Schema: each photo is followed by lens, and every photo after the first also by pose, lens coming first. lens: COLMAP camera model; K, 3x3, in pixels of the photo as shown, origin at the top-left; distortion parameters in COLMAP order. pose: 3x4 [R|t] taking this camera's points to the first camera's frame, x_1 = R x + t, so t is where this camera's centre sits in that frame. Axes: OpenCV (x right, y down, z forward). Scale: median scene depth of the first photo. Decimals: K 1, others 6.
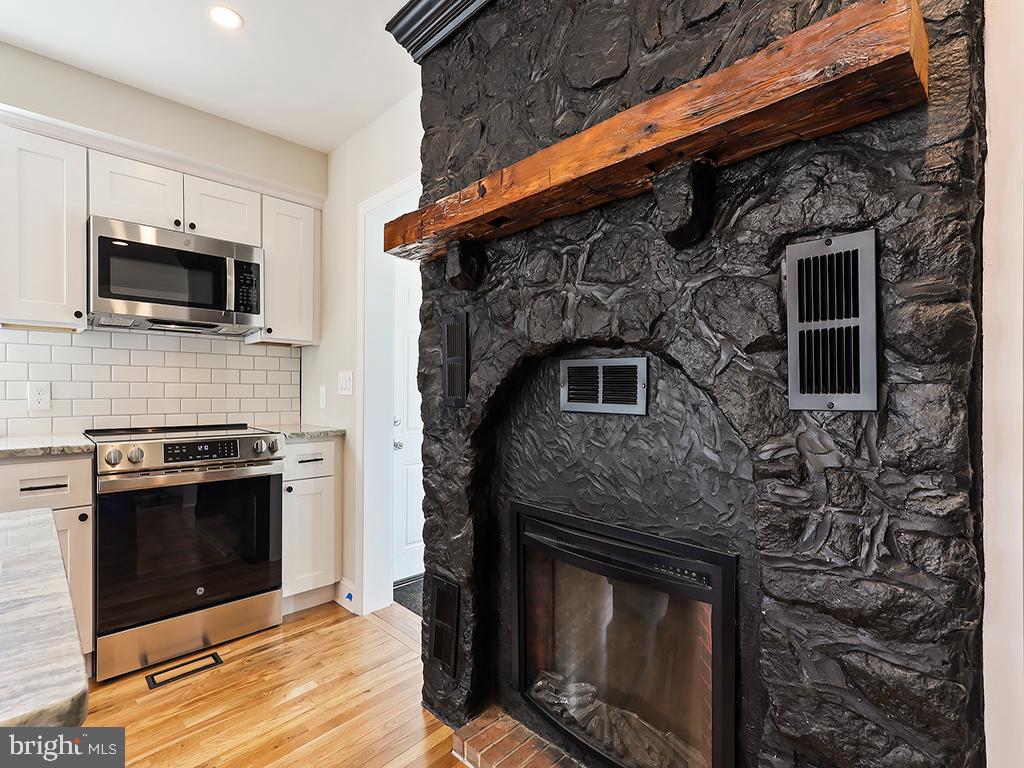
lens RADIAL K [[483.7, 0, 508.3], [0, 483.7, 393.2], [0, 0, 1]] dist [-0.002667, 0.002871]
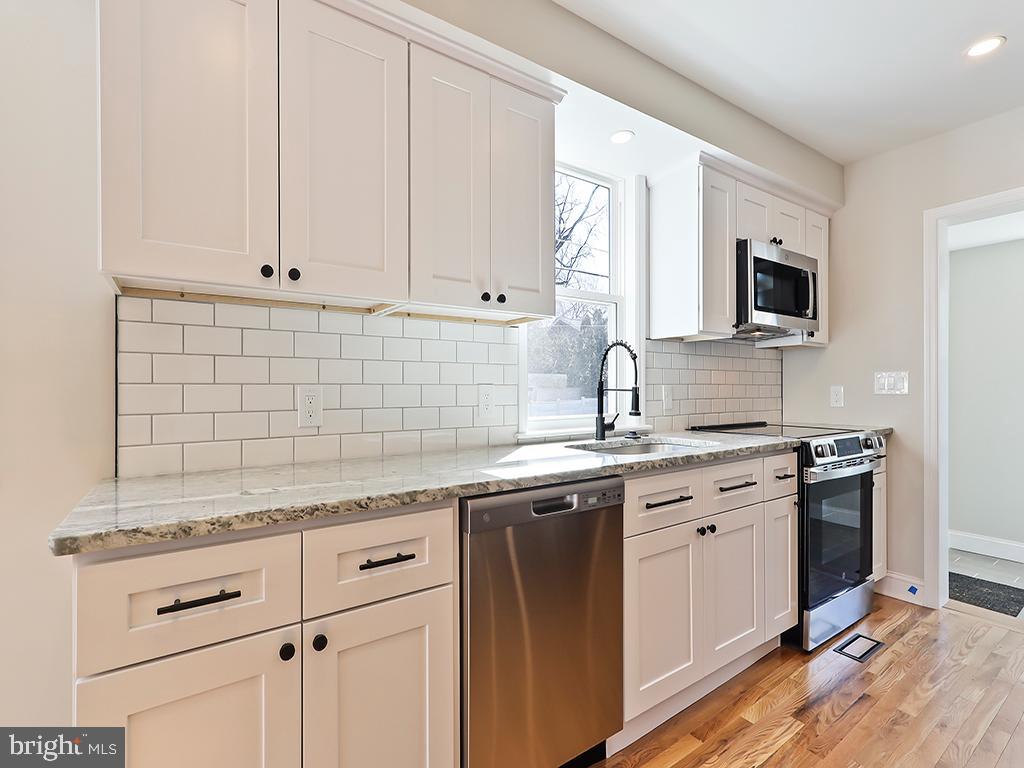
lens RADIAL K [[483.7, 0, 503.3], [0, 483.7, 386.4], [0, 0, 1]] dist [-0.002667, 0.002871]
pose [[0.982397, -0.010176, -0.186530, -1.467760], [0.007888, 0.999884, -0.013001, -0.010174], [0.186640, 0.011301, 0.982363, -0.266962]]
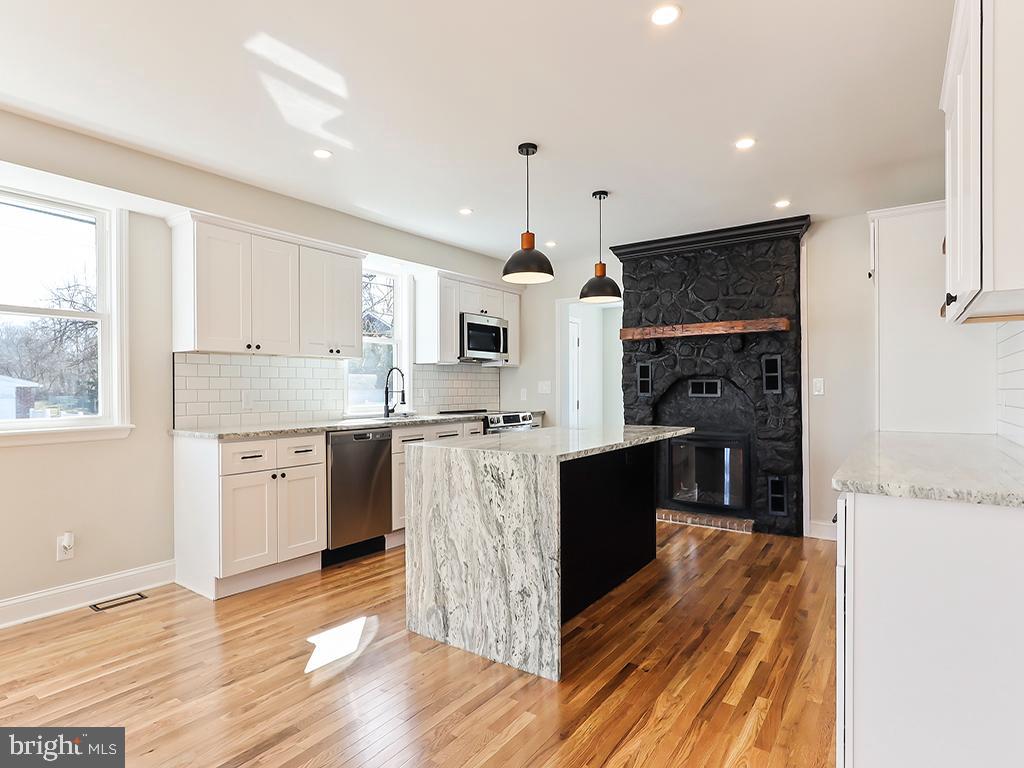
lens RADIAL K [[557.0, 0, 505.5], [0, 557.0, 390.6], [0, 0, 1]] dist [-0.018497, 0.009121]
pose [[0.985442, -0.012144, 0.169576, -1.338603], [0.012856, 0.999913, -0.003102, -0.004211], [-0.169524, 0.005237, 0.985512, -1.848300]]
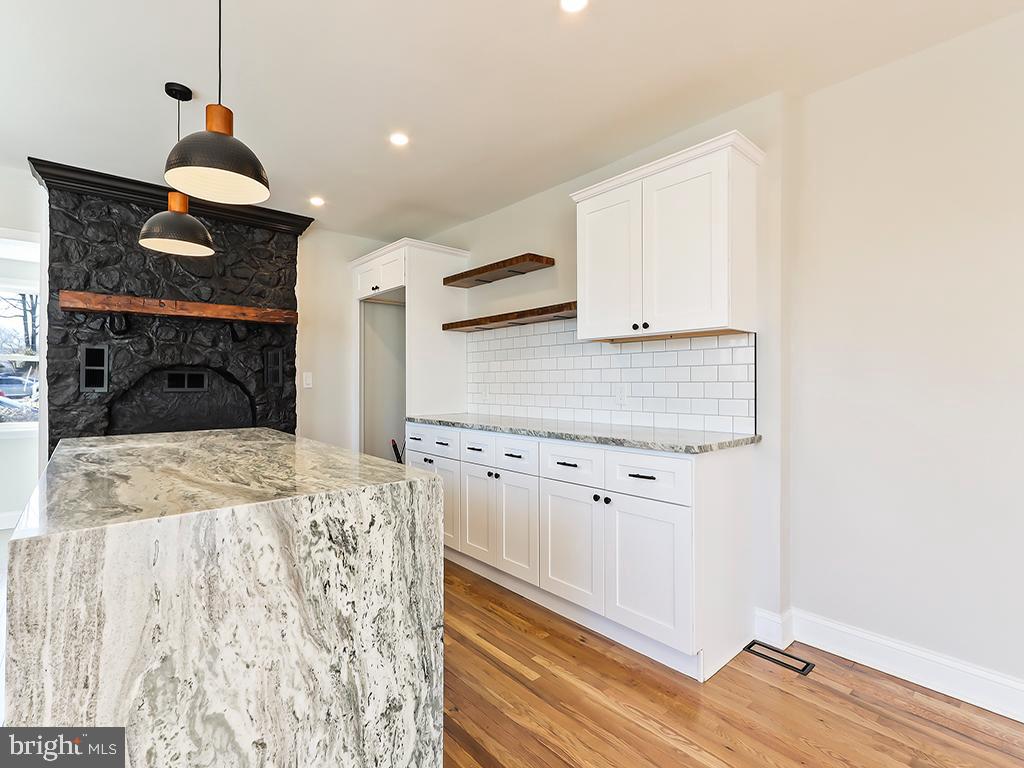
lens RADIAL K [[483.7, 0, 504.7], [0, 483.7, 380.2], [0, 0, 1]] dist [-0.002667, 0.002871]
pose [[0.073101, -0.002046, 0.997322, -1.797541], [0.006091, 0.999980, 0.001605, -0.011581], [-0.997306, 0.005958, 0.073112, -0.710078]]
